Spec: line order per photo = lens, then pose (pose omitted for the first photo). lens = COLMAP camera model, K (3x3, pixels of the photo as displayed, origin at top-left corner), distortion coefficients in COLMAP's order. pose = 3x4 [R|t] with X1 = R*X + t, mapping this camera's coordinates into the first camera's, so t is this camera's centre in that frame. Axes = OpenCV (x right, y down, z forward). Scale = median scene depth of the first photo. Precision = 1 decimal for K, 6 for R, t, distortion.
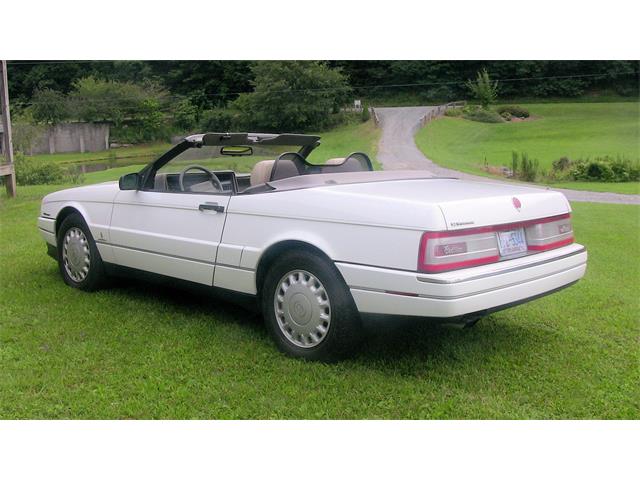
lens RADIAL K [[767.6, 0, 320.1], [0, 767.6, 228.4], [0, 0, 1]] dist [-0.208890, 0.026882]
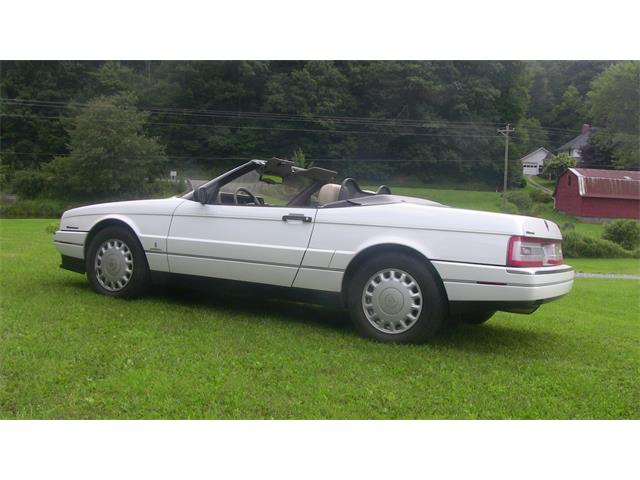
lens RADIAL K [[767.6, 0, 320.1], [0, 767.6, 228.4], [0, 0, 1]] dist [-0.208890, 0.026882]
pose [[0.963532, 0.056644, 0.261531, -0.370467], [-0.030080, 0.994072, -0.104483, 0.097665], [-0.265898, 0.092806, 0.959523, -0.116198]]
